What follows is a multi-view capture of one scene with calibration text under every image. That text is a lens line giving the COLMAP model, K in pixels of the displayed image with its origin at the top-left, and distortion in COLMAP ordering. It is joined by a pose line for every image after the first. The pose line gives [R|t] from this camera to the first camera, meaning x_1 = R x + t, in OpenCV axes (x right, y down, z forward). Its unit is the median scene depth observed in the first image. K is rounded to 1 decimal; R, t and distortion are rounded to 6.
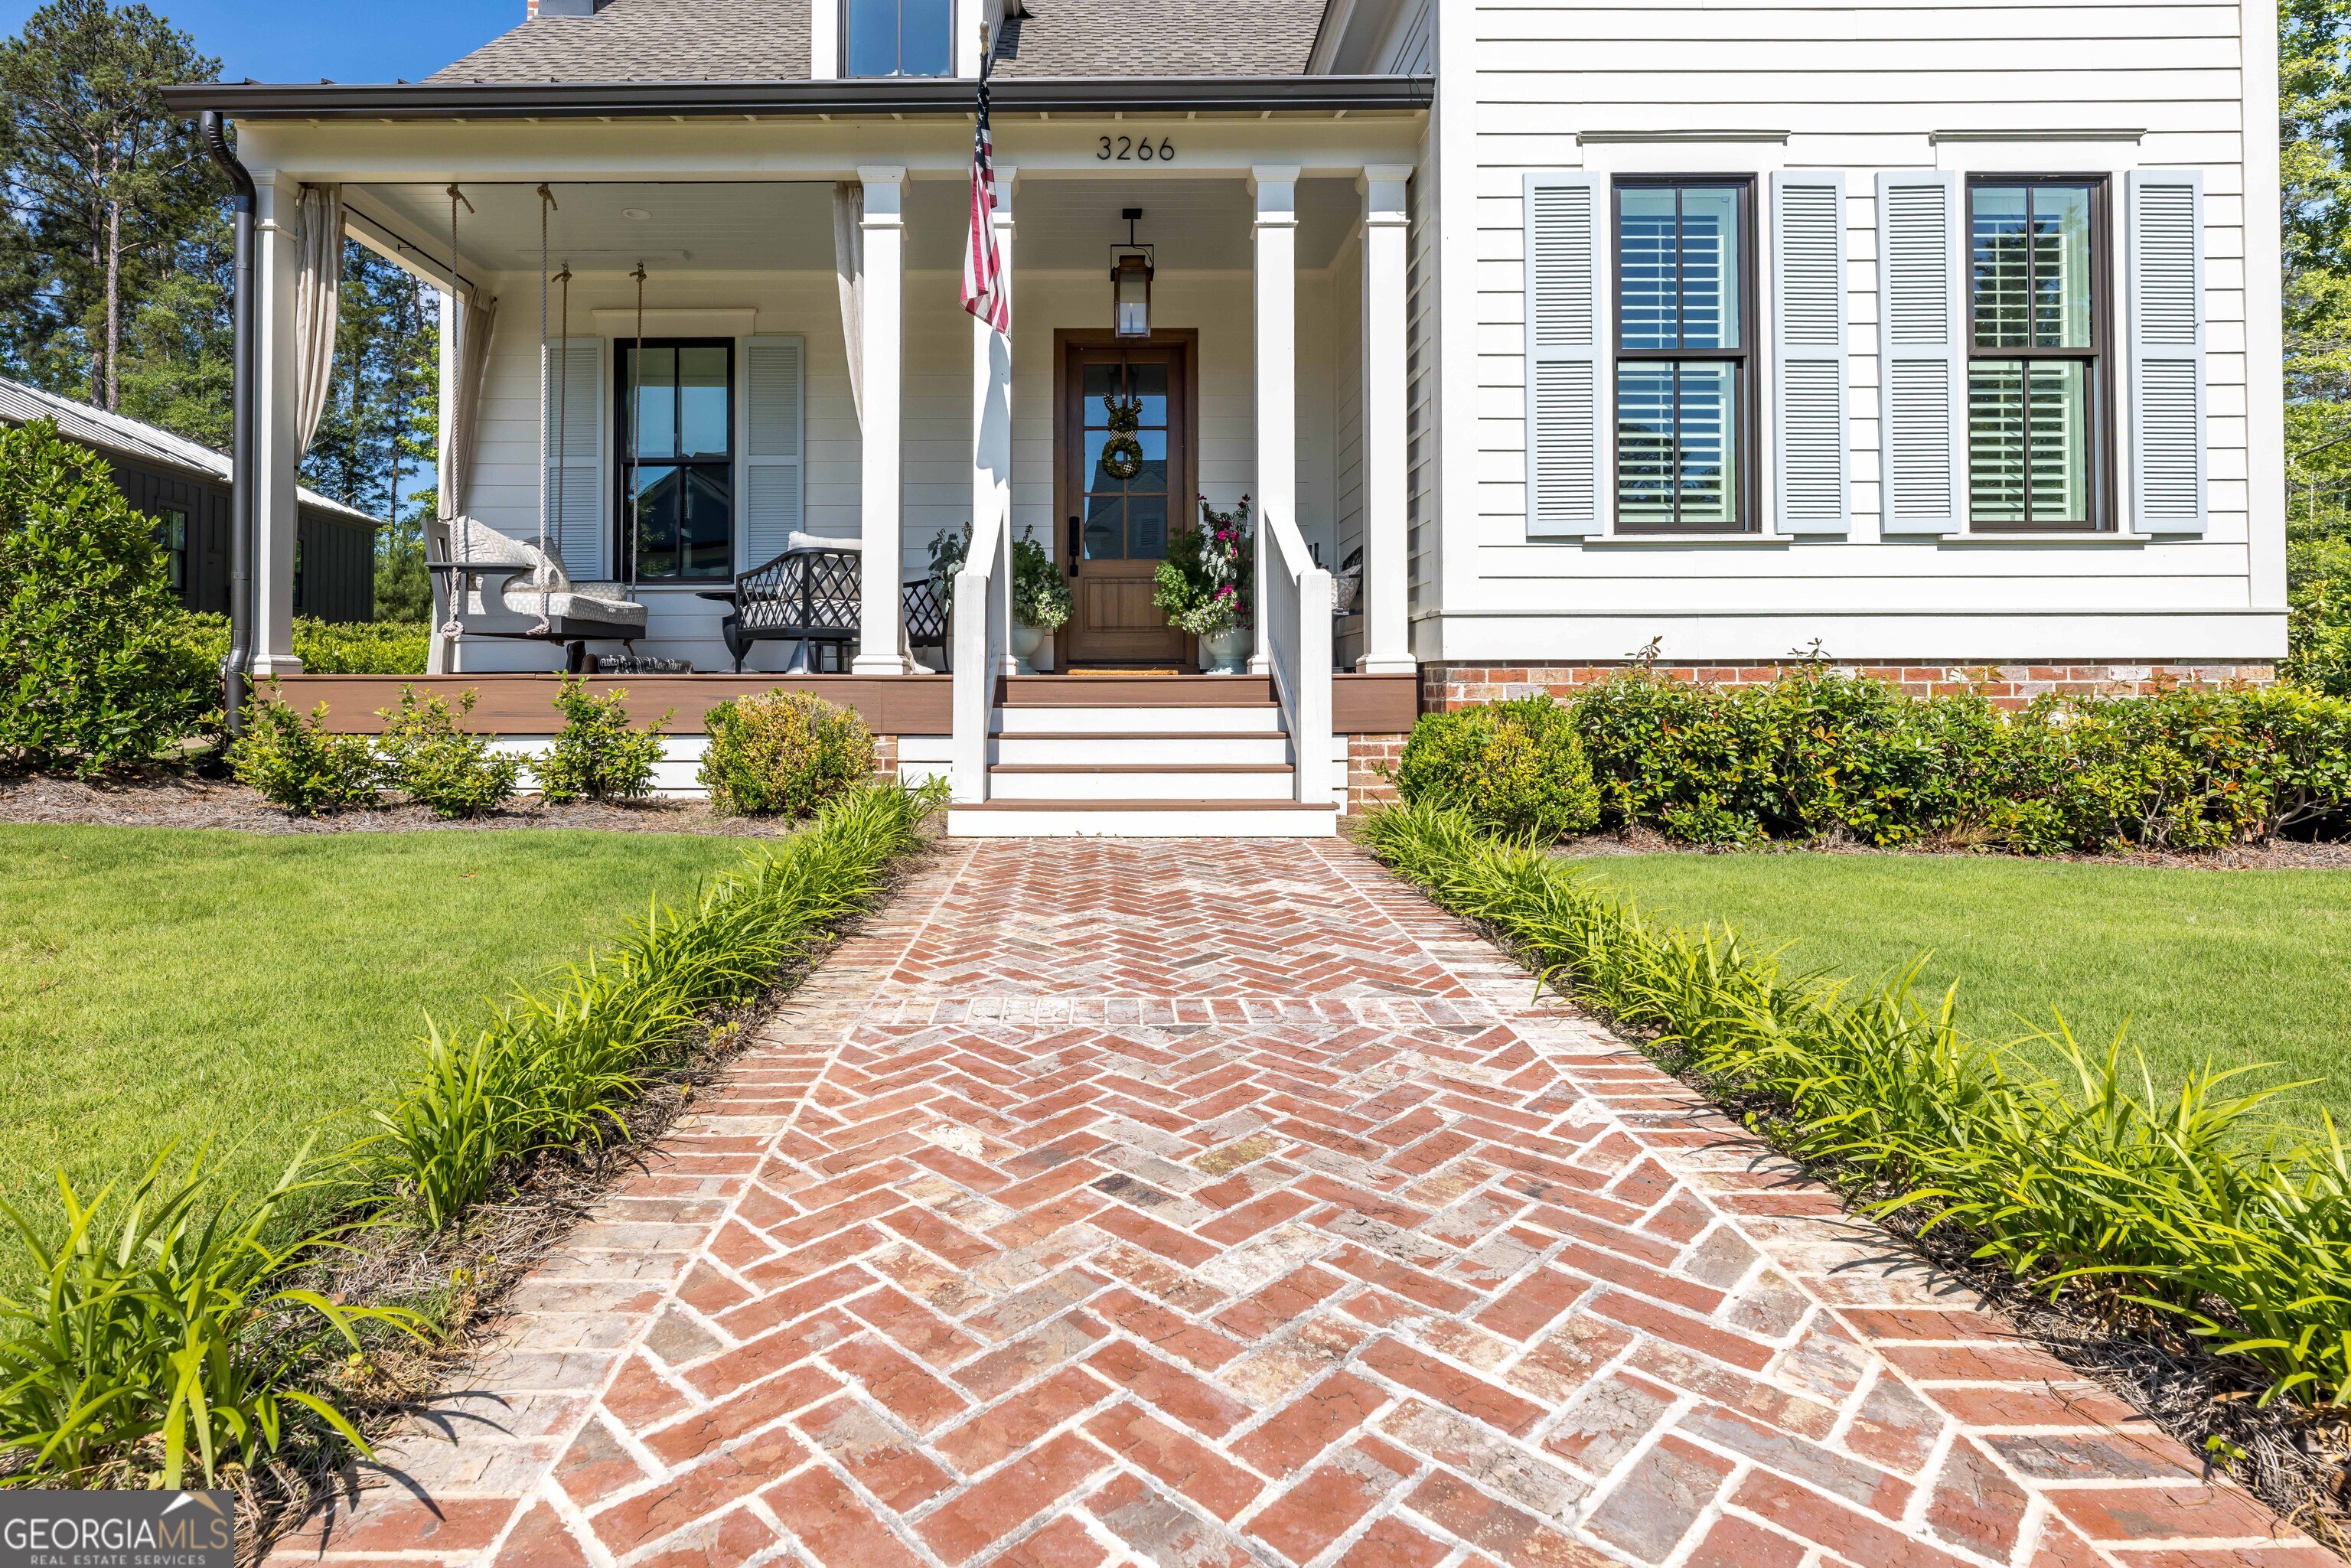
lens RADIAL K [[1190.4, 0, 1061.7], [0, 1190.4, 686.8], [0, 0, 1]] dist [-0.005187, 0.003832]
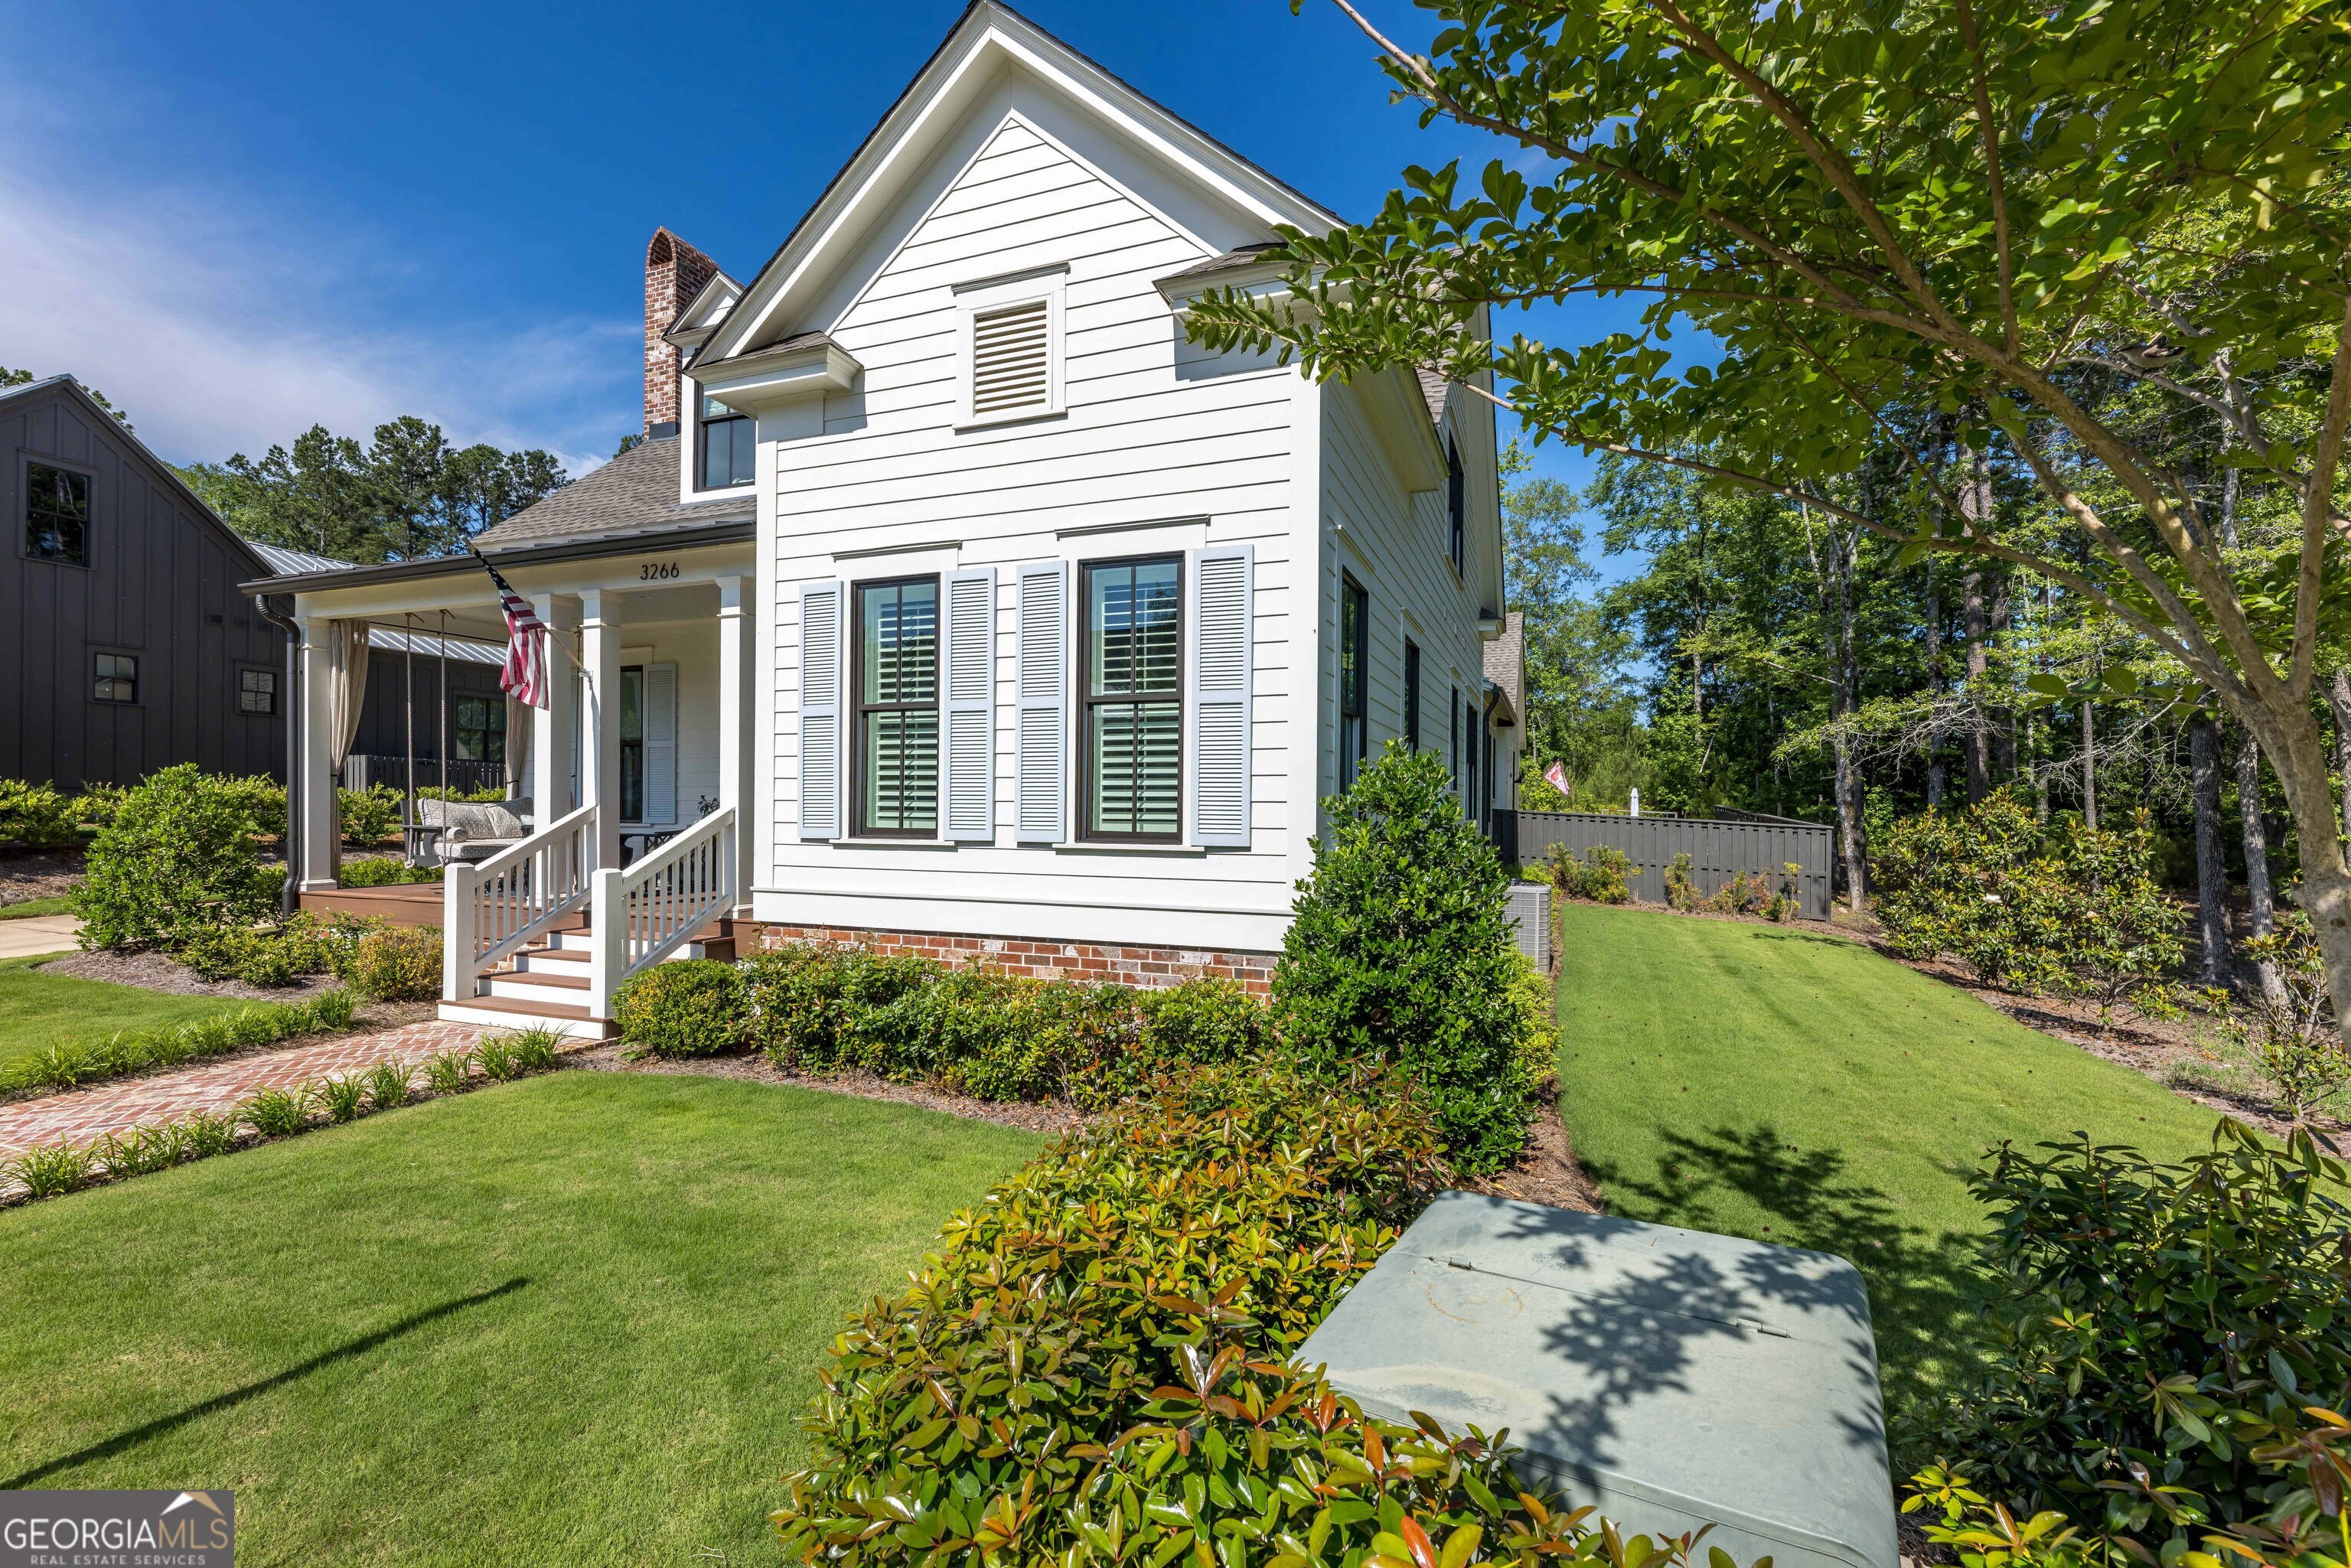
lens RADIAL K [[1009.7, 0, 1151.6], [0, 1009.7, 803.2], [0, 0, 1]] dist [0.002000, 0.000121]
pose [[0.933852, 0.004692, -0.357629, 1.229834], [-0.001158, 0.999948, 0.010095, -0.182506], [0.357658, -0.009014, 0.933809, 0.005356]]
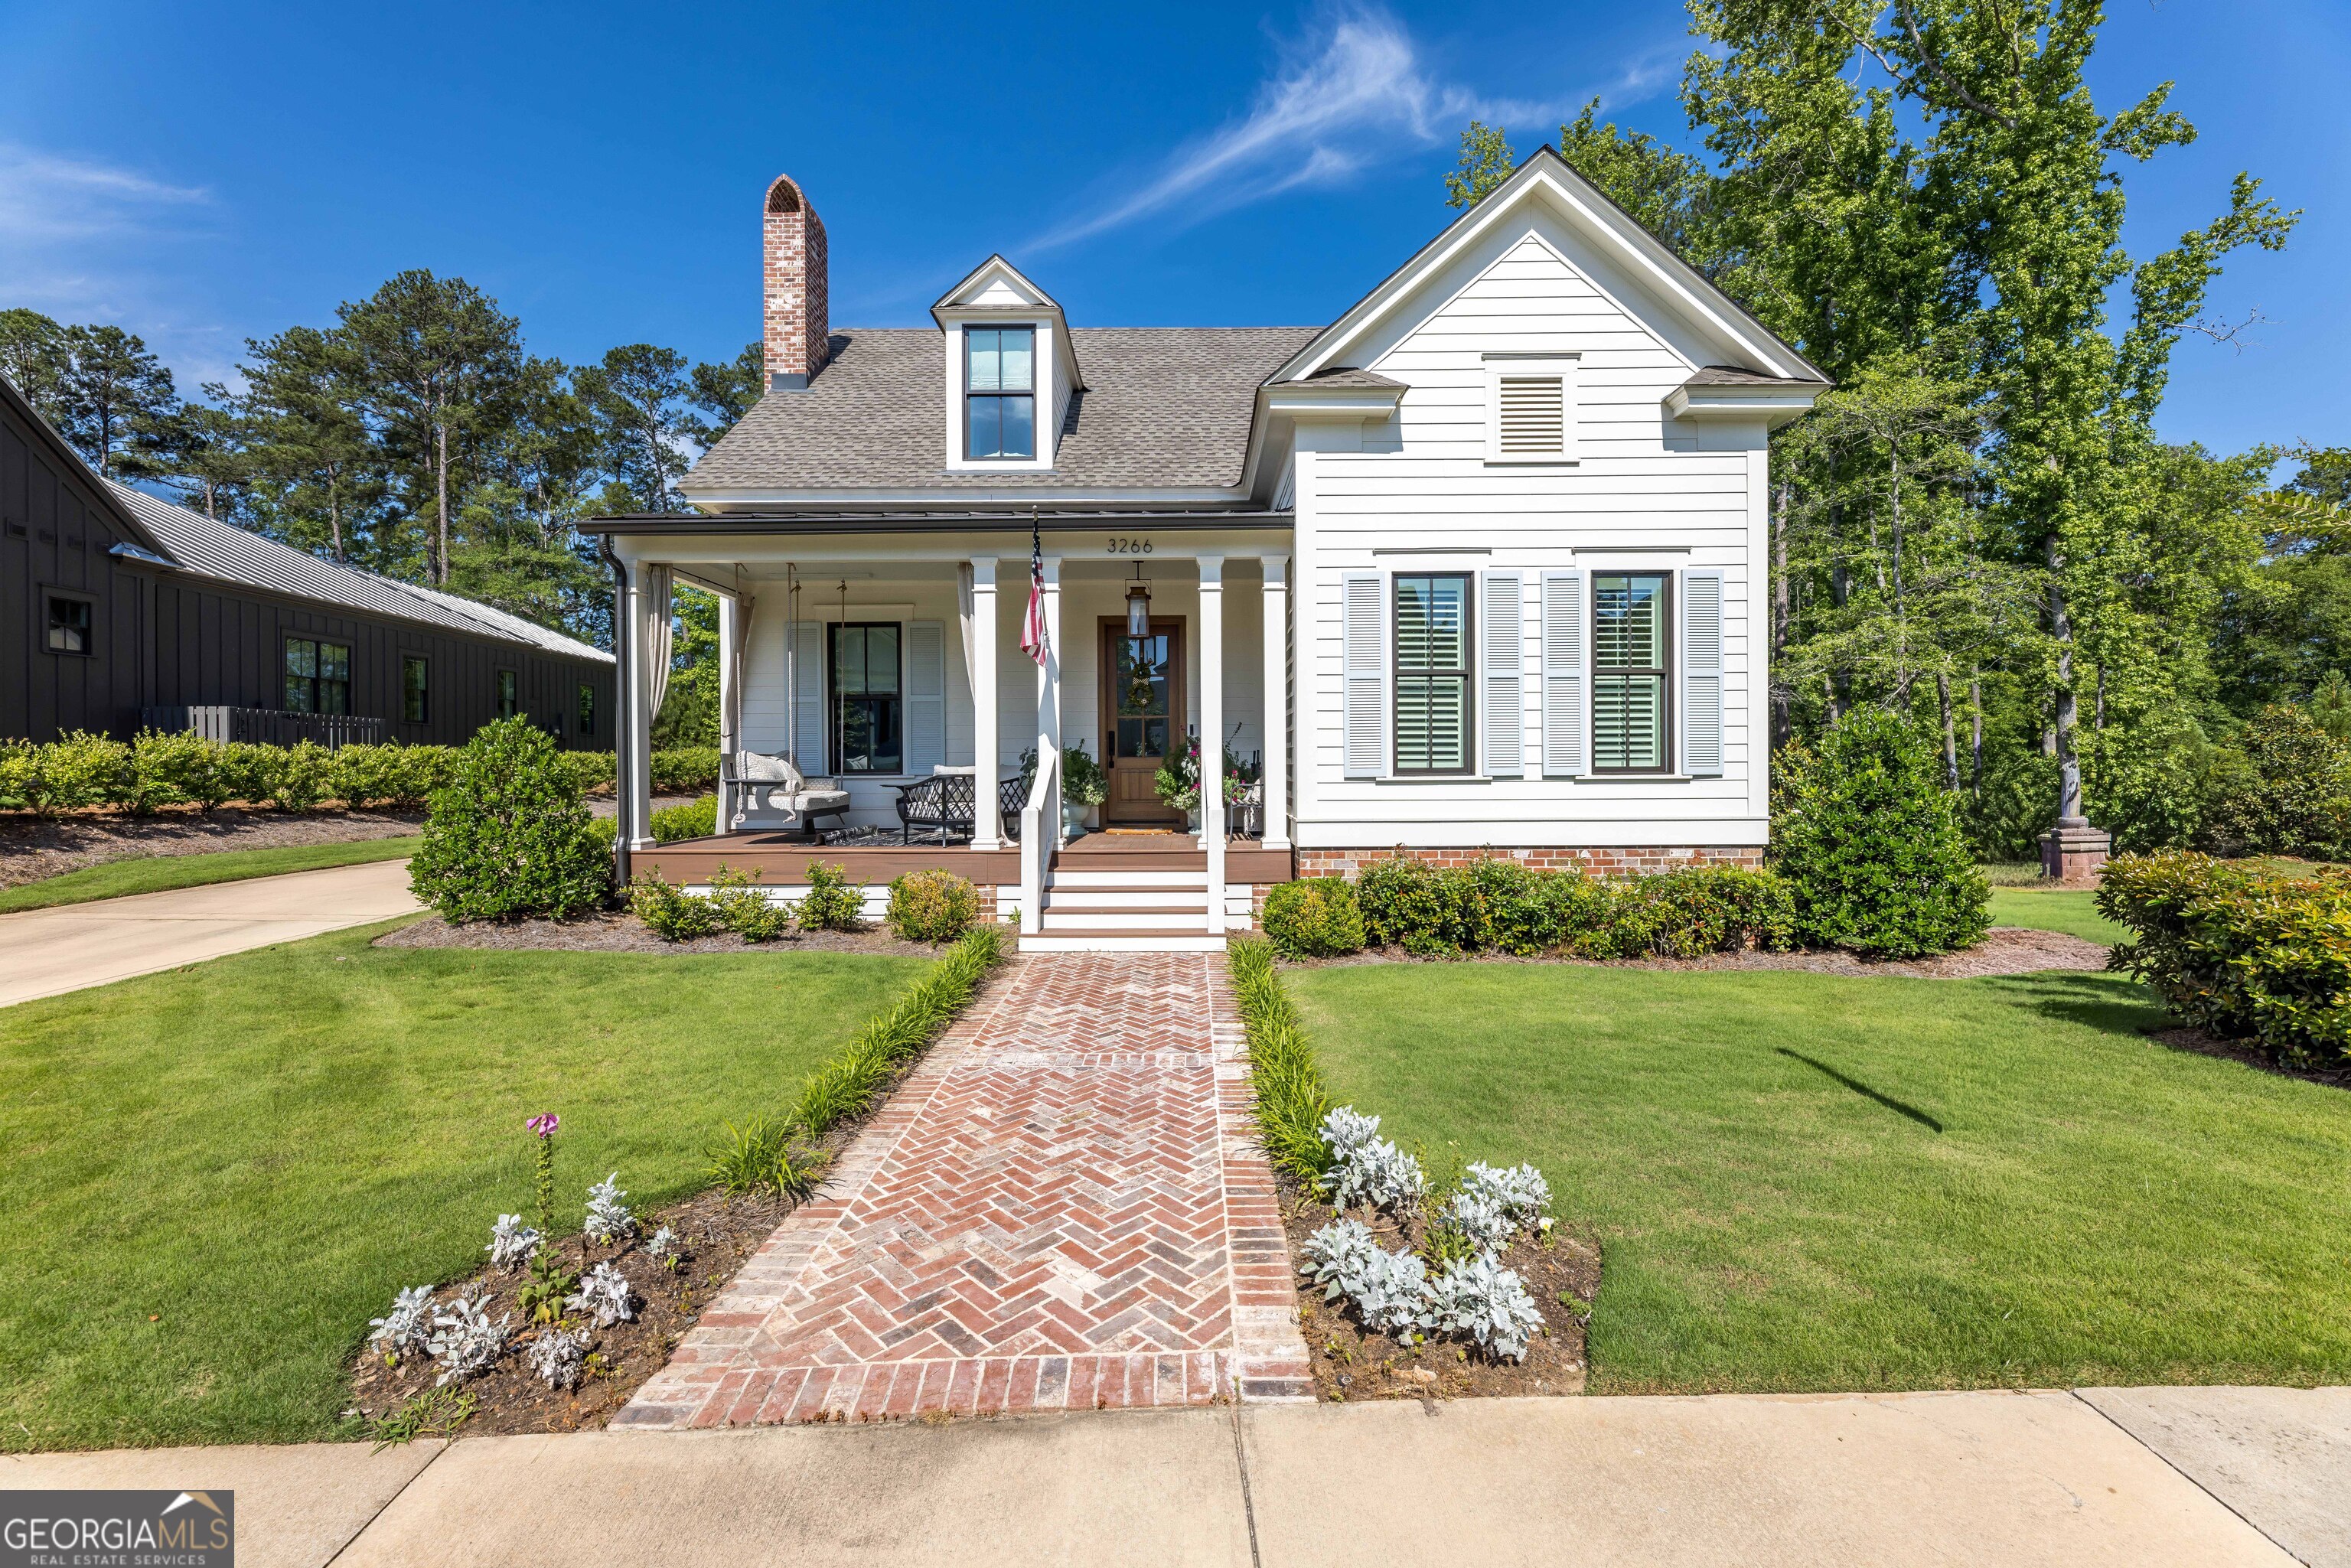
lens RADIAL K [[967.0, 0, 1157.1], [0, 967.0, 768.7], [0, 0, 1]] dist [-0.004544, 0.000511]
pose [[0.999904, -0.006237, -0.012352, 0.128458], [0.006495, 0.999759, 0.020947, -0.172630], [0.012218, -0.021026, 0.999704, -0.458026]]
